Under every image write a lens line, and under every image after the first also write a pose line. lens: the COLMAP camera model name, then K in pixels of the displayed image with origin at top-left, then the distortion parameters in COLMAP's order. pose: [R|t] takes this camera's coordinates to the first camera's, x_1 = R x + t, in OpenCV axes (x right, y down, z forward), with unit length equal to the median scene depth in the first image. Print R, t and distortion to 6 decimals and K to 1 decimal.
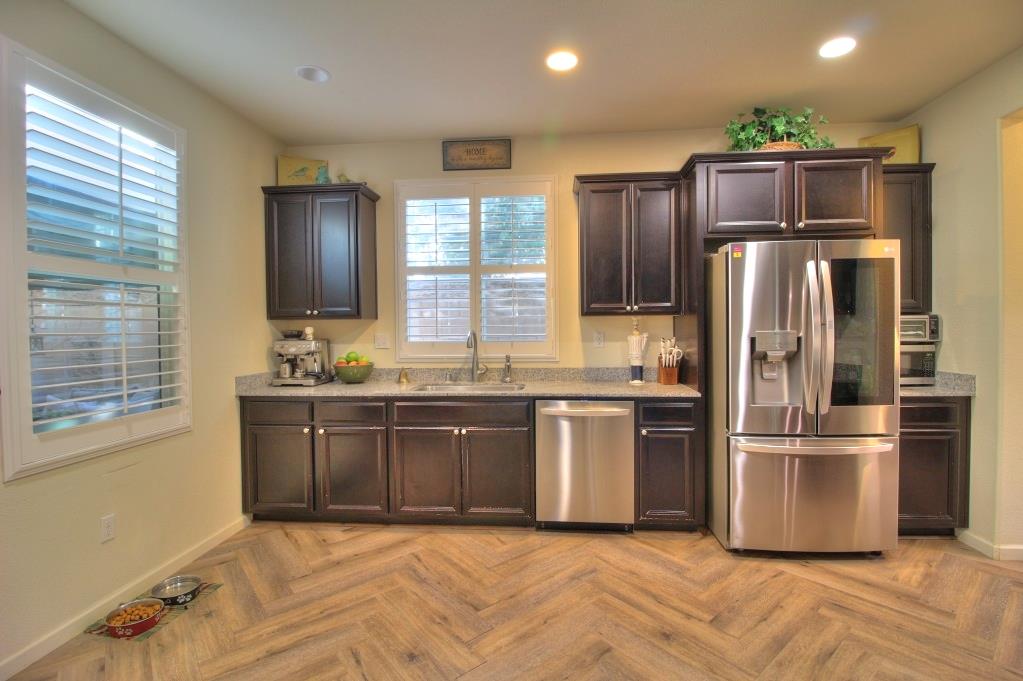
lens RADIAL K [[471.4, 0, 521.2], [0, 471.4, 337.4], [0, 0, 1]] dist [-0.001952, -0.008199]
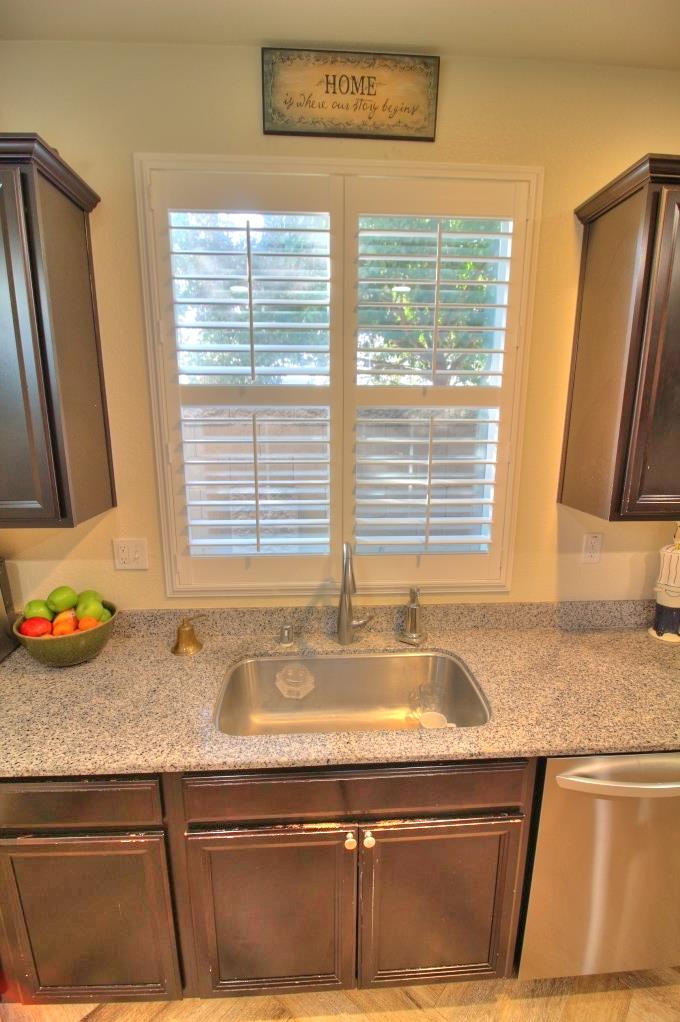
lens RADIAL K [[470.9, 0, 342.6], [0, 470.9, 517.4], [0, 0, 1]] dist [-0.001952, -0.008199]
pose [[0.990347, -0.016924, 0.137572, -0.188384], [-0.010022, 0.981177, 0.192850, -0.138695], [-0.138246, -0.192367, 0.971536, 0.652573]]
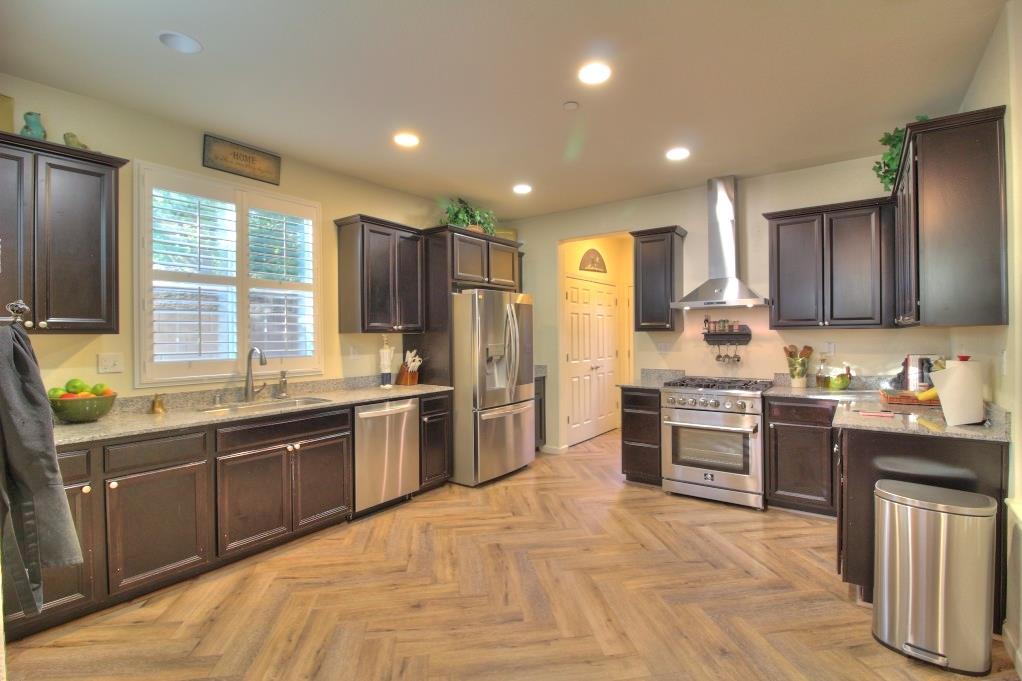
lens RADIAL K [[470.9, 0, 516.3], [0, 470.9, 337.7], [0, 0, 1]] dist [-0.001952, -0.008199]
pose [[0.517696, 0.001173, 0.855564, -0.725074], [0.021585, 0.999663, -0.014432, -0.009405], [-0.855292, 0.025939, 0.517496, 0.062305]]
